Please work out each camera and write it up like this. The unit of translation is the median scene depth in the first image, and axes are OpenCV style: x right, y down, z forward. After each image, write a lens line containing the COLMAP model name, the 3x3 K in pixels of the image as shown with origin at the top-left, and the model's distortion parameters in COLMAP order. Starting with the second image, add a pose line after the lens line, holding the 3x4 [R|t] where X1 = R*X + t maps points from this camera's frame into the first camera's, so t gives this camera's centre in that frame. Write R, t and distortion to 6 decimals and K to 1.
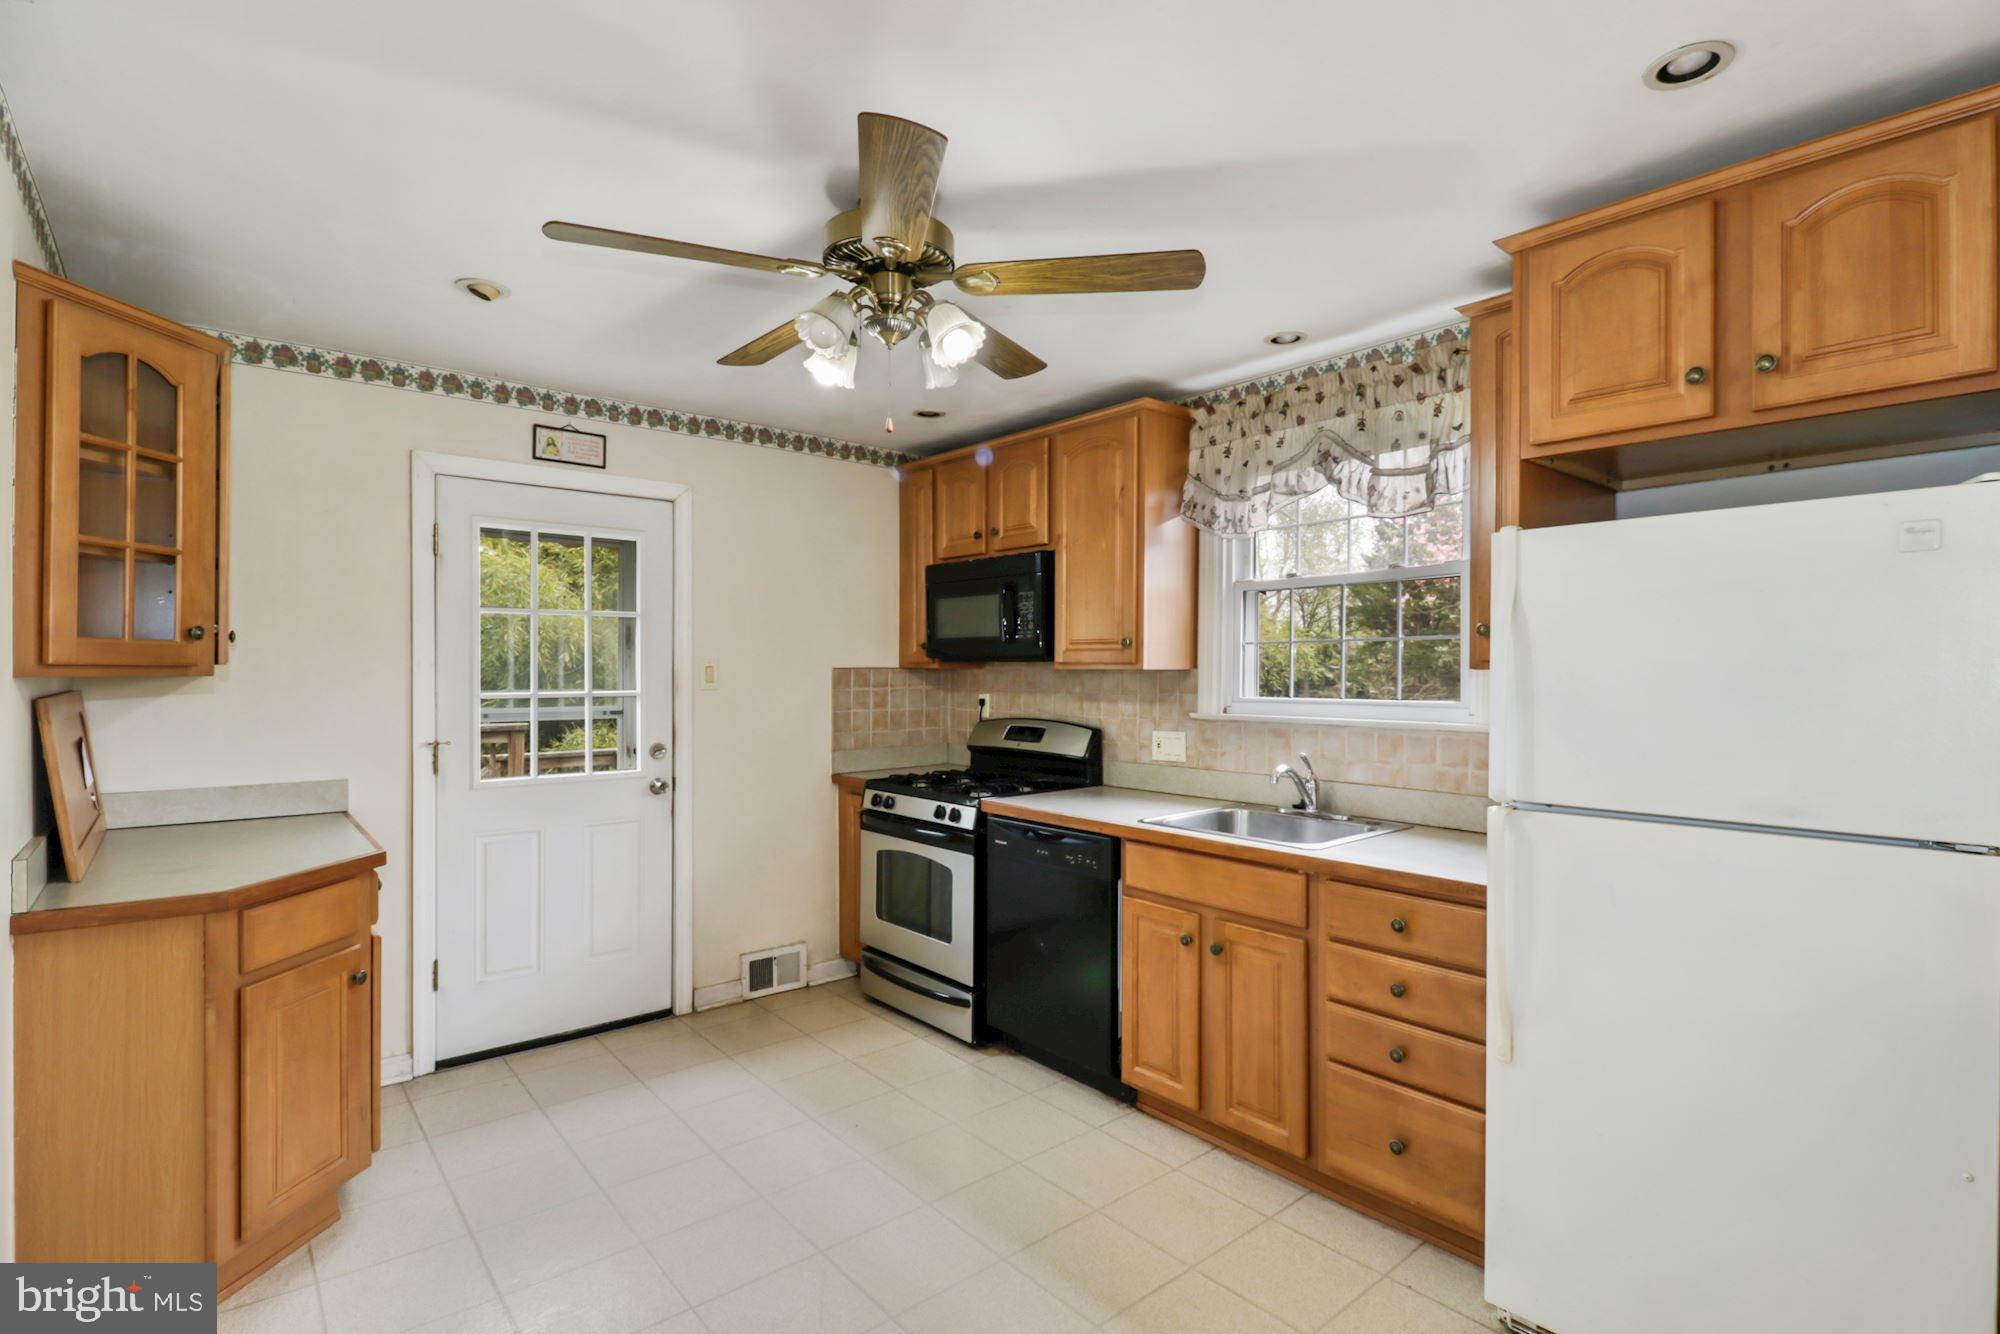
lens RADIAL K [[944.8, 0, 1033.2], [0, 944.8, 692.3], [0, 0, 1]] dist [0.009265, -0.005703]
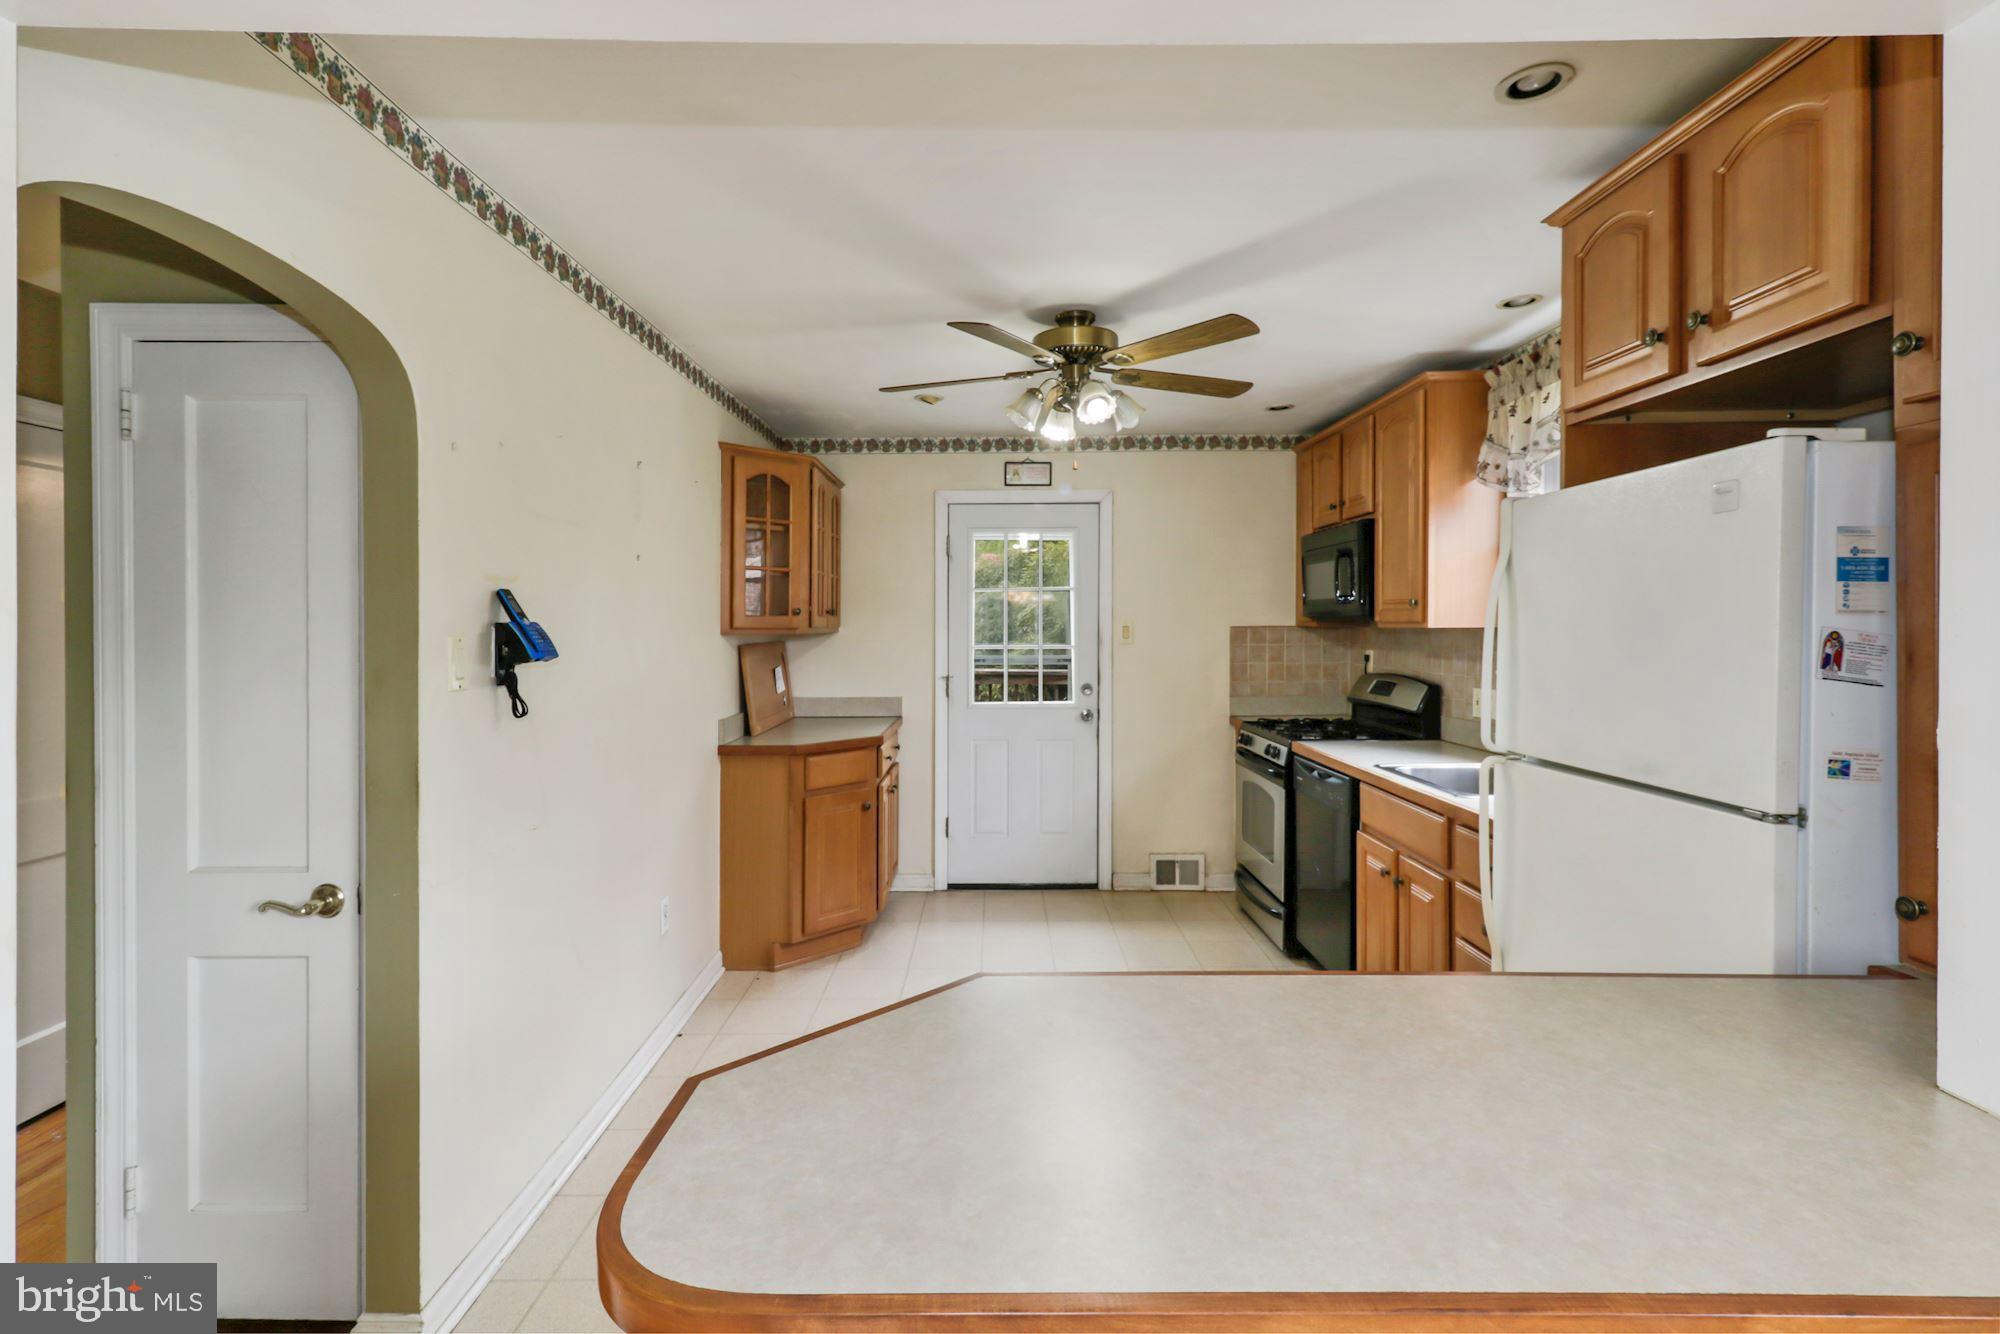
lens RADIAL K [[944.8, 0, 1010.0], [0, 944.8, 633.0], [0, 0, 1]] dist [0.009265, -0.005703]
pose [[0.758142, -0.000302, -0.652090, 0.432717], [-0.009858, 0.999880, -0.011924, -0.000923], [0.652016, 0.015469, 0.758048, -0.101567]]
